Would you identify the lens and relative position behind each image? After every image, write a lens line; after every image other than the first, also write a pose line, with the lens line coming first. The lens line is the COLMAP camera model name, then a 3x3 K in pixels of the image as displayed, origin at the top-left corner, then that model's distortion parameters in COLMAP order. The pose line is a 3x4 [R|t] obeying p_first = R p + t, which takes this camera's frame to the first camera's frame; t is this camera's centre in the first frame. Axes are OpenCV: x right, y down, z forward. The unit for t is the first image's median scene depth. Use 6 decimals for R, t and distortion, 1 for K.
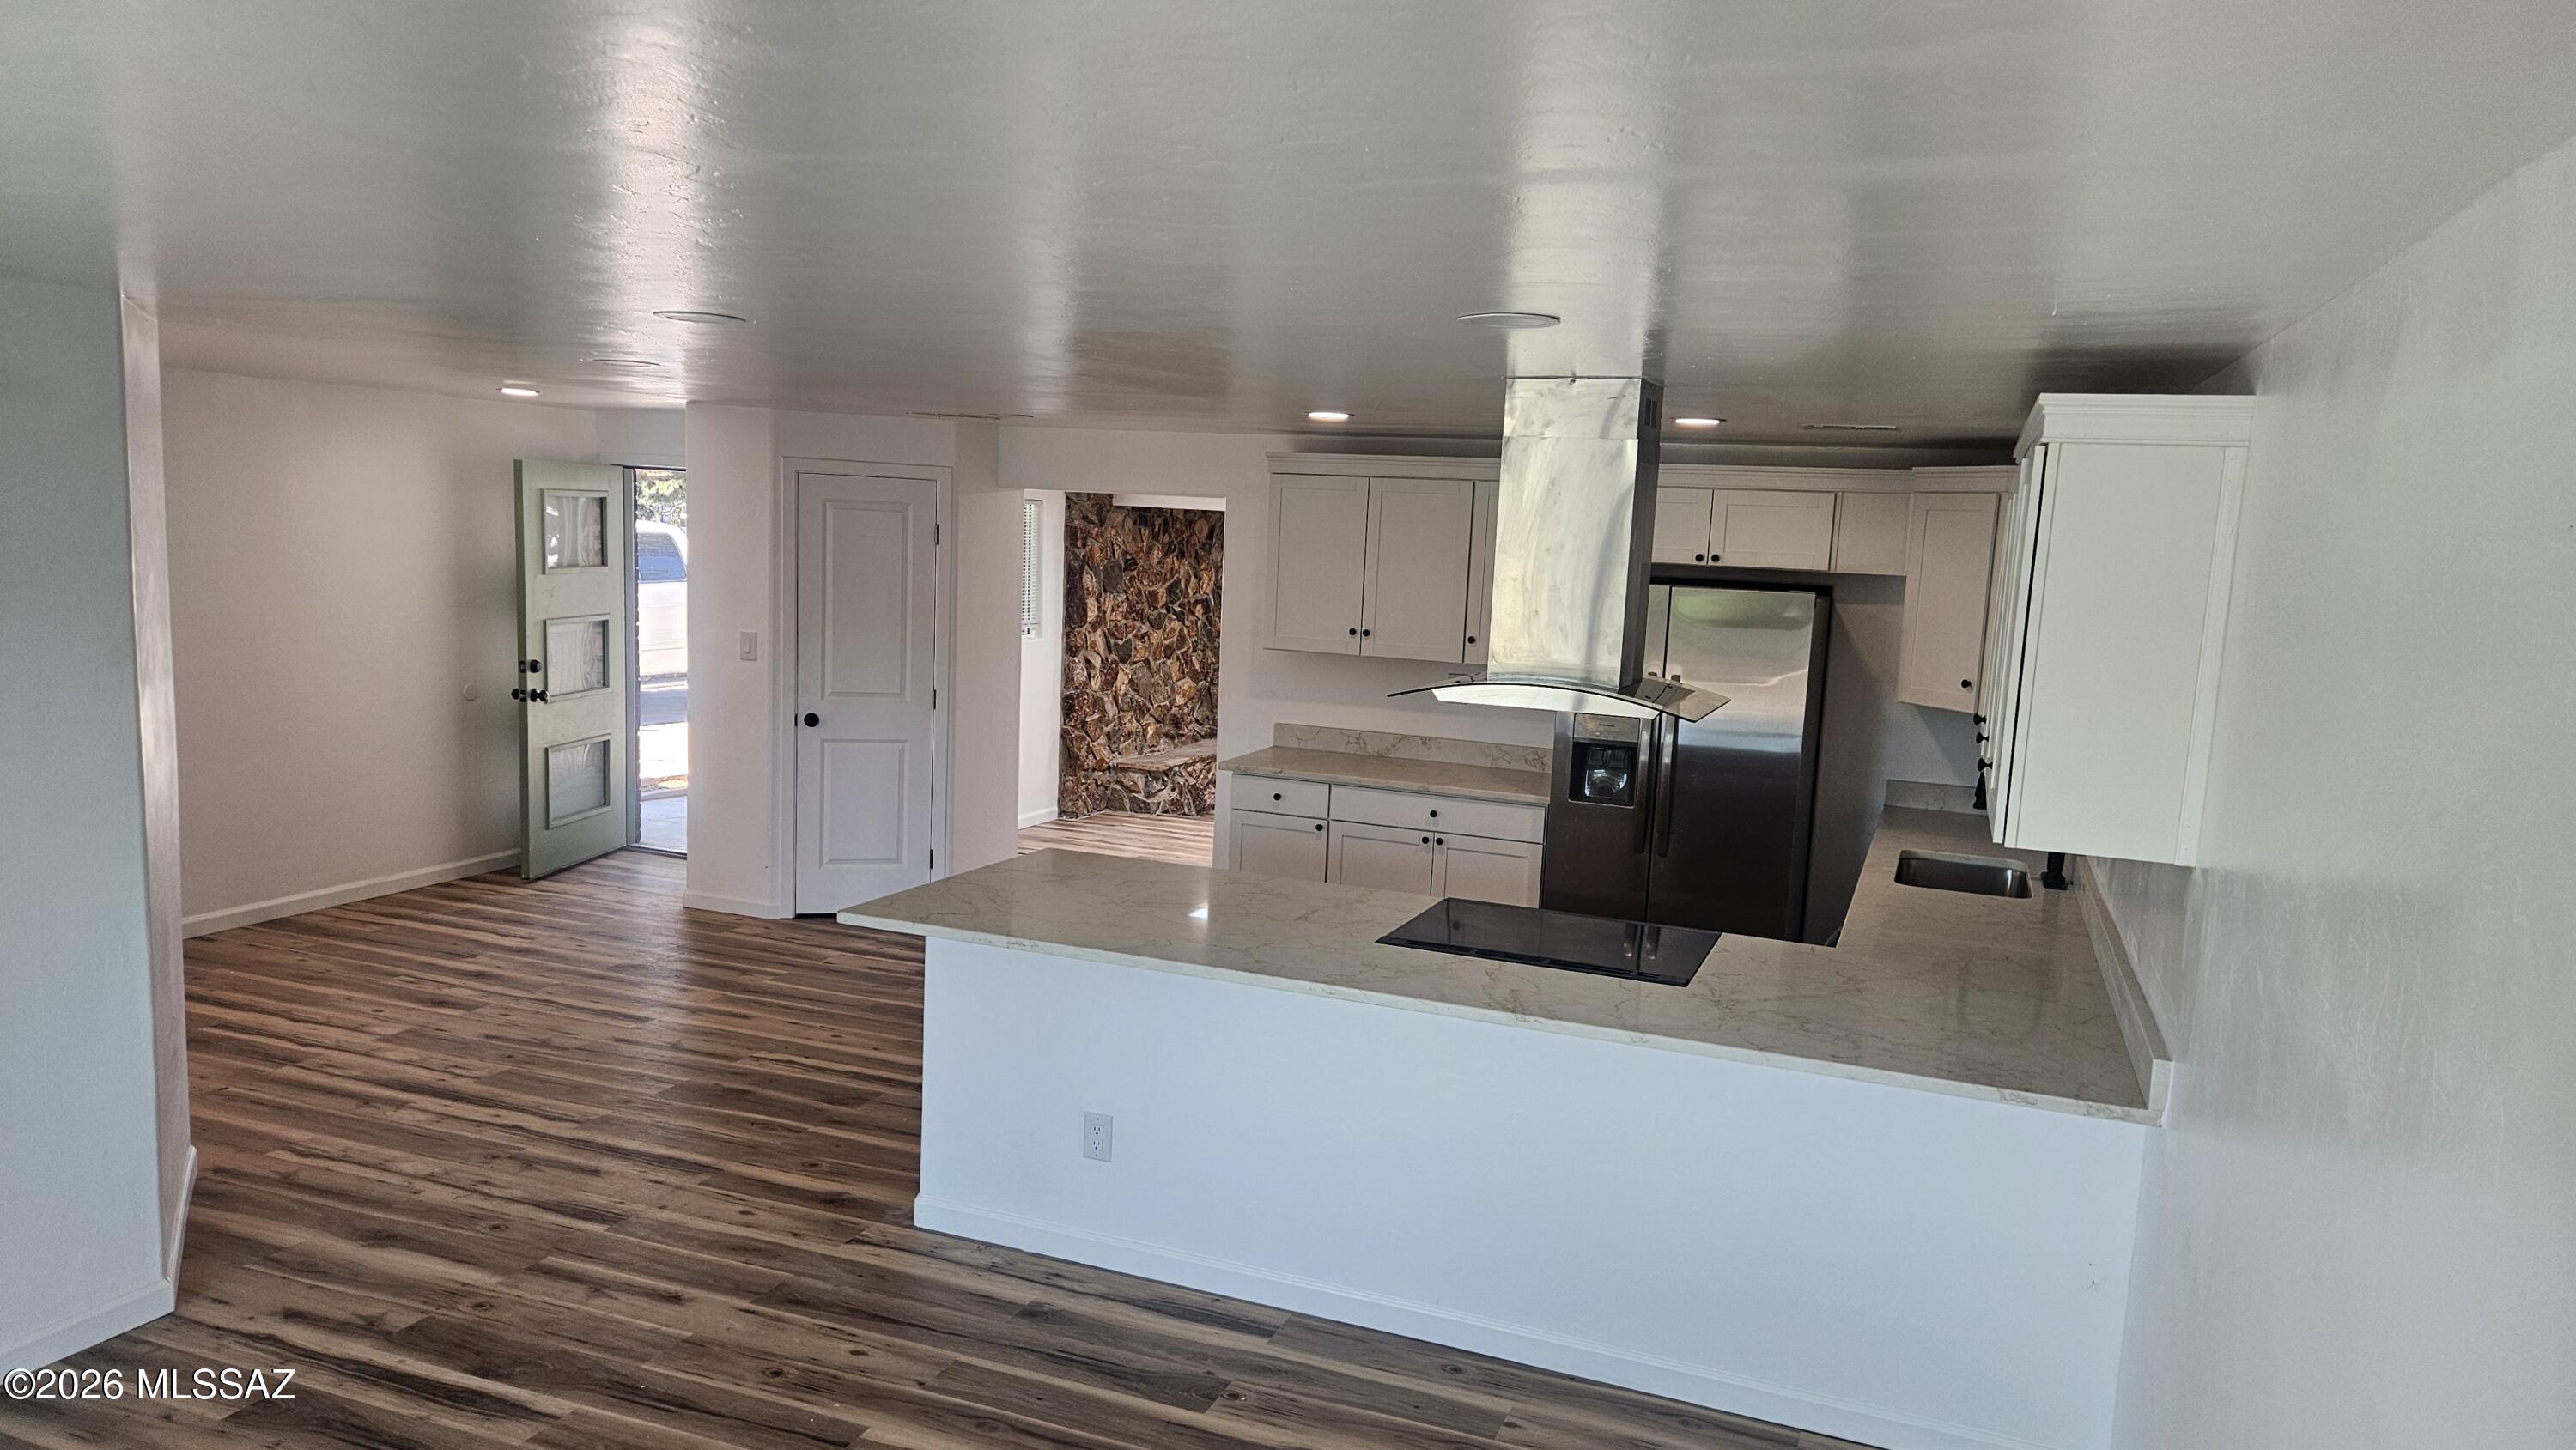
lens RADIAL K [[1730.9, 0, 1291.1], [0, 1730.9, 752.8], [0, 0, 1]] dist [0.079094, -0.063671]
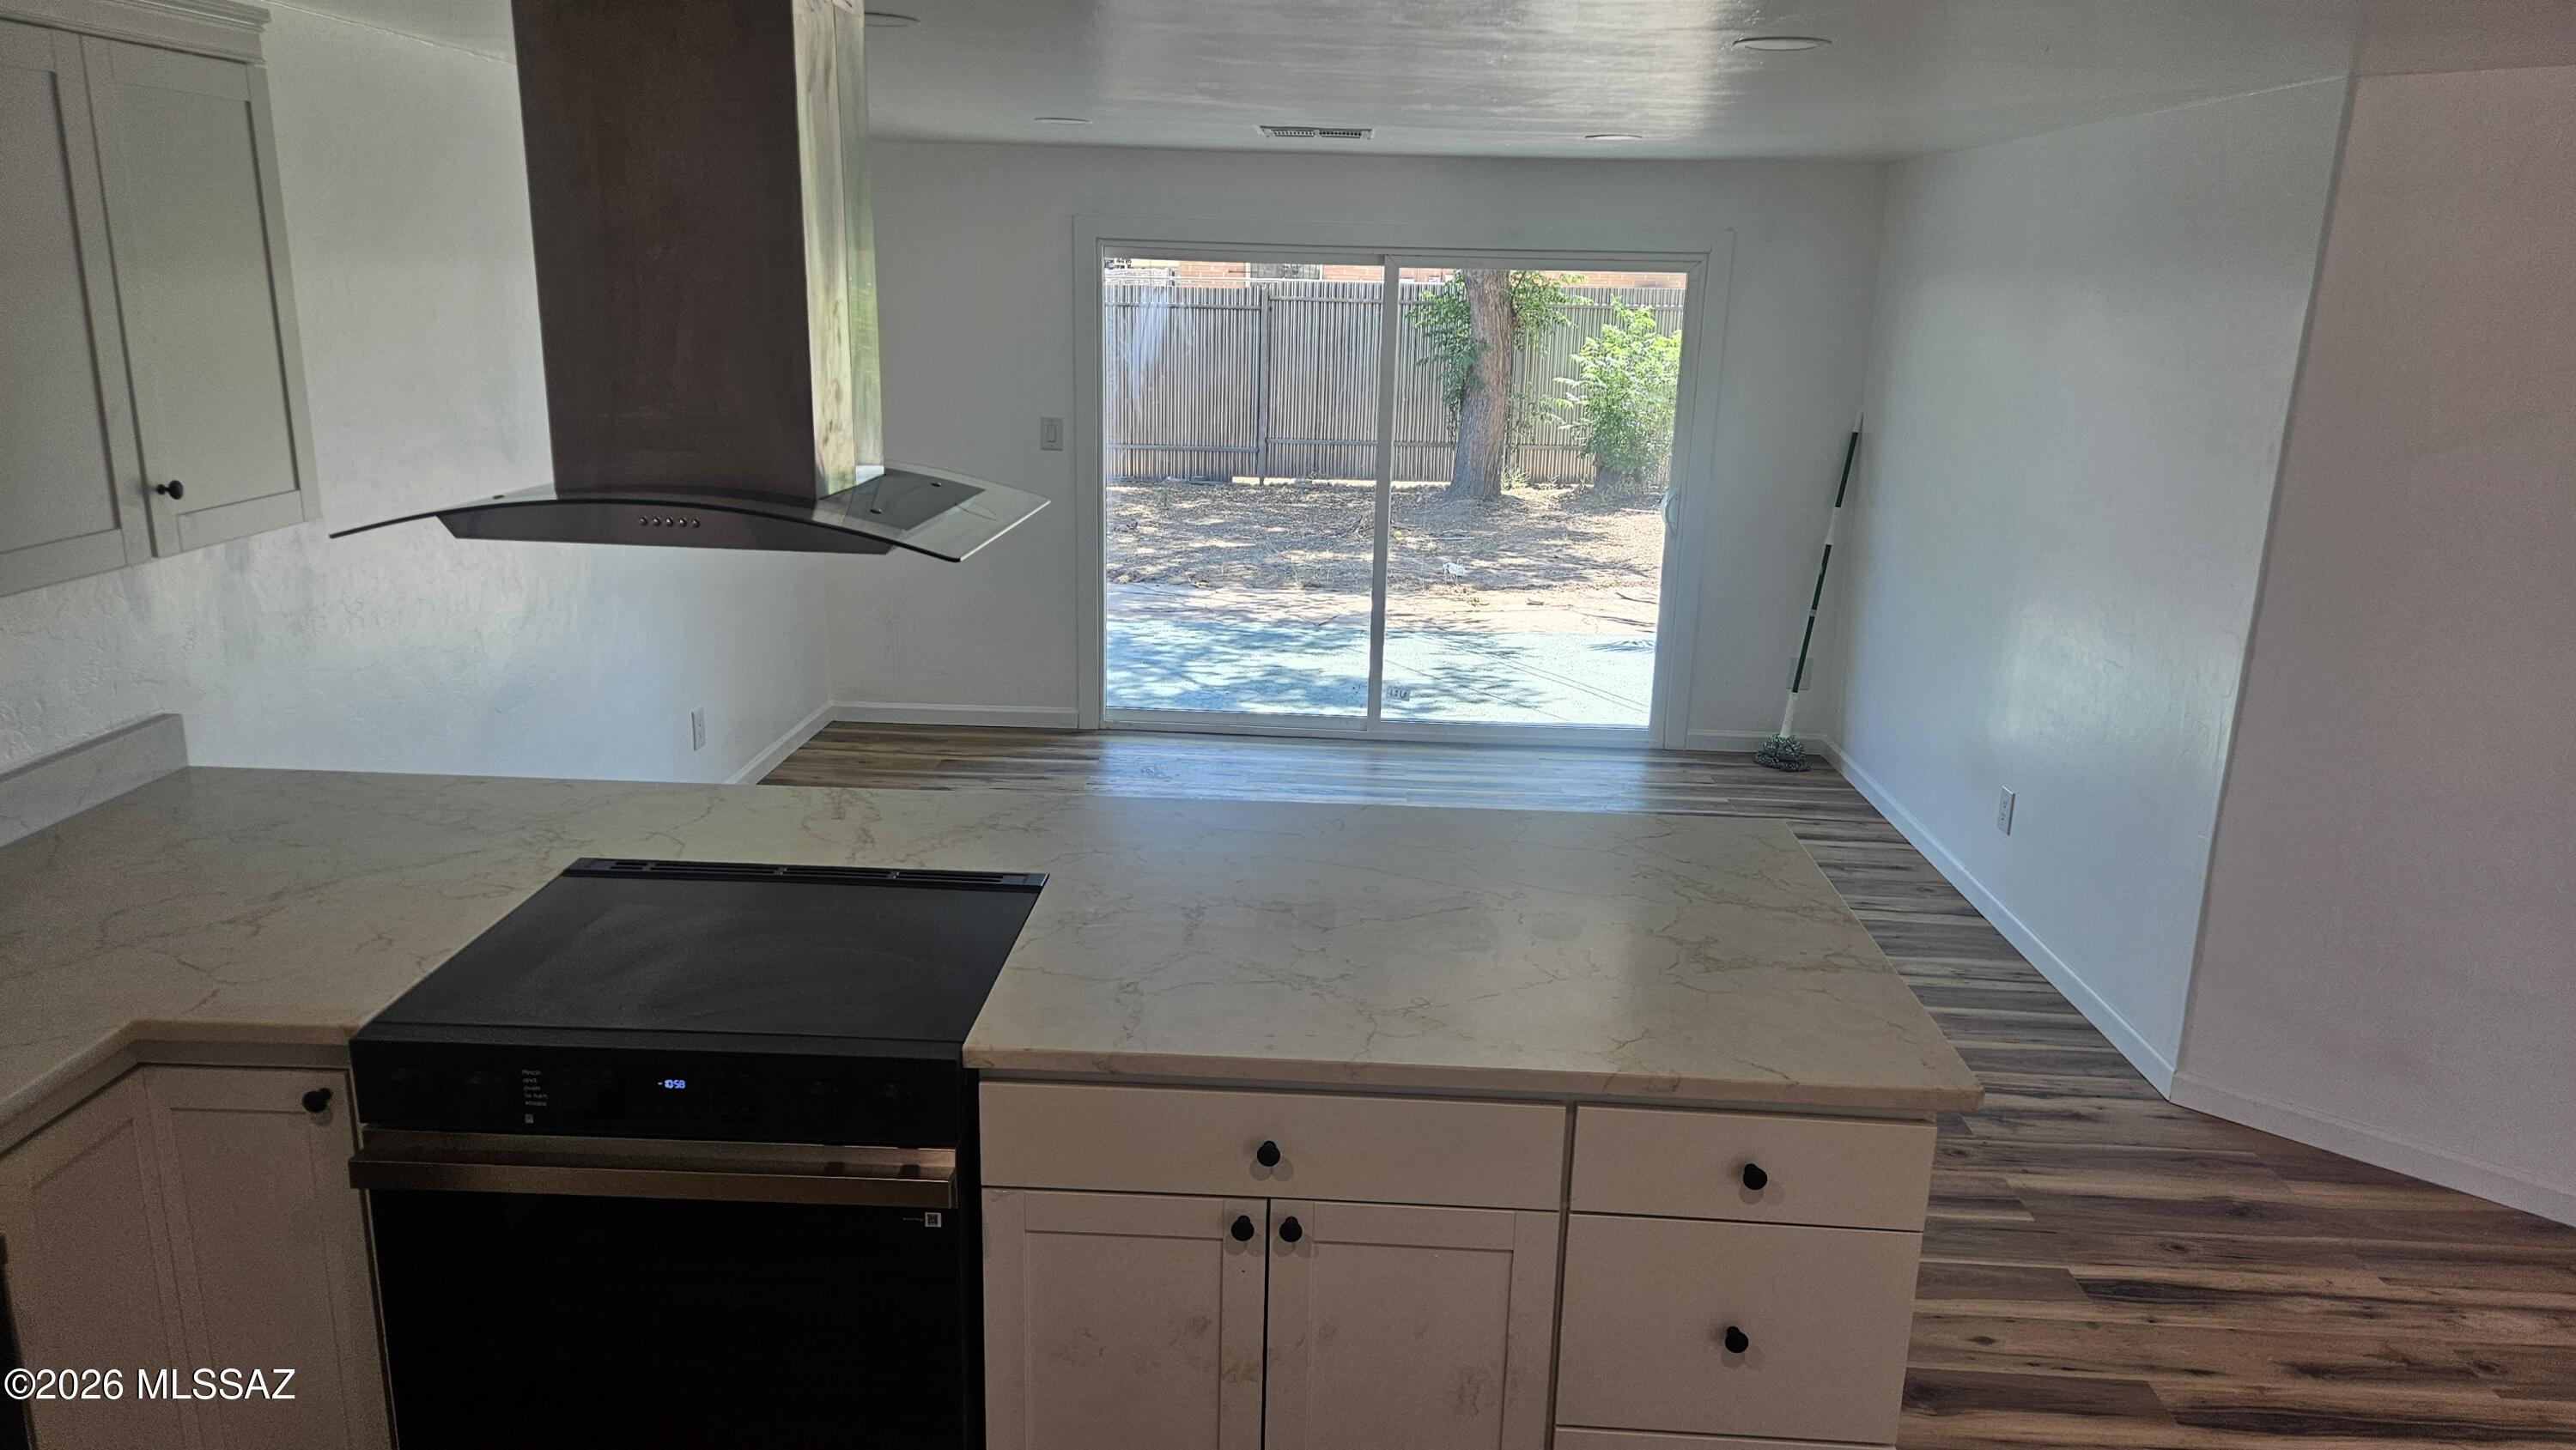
lens RADIAL K [[1720.4, 0, 1281.5], [0, 1720.4, 742.4], [0, 0, 1]] dist [0.078645, -0.061765]
pose [[-0.942390, 0.018493, -0.334004, 0.111834], [-0.111889, 0.923536, 0.366828, -0.113436], [0.315248, 0.383067, -0.868262, 0.966071]]
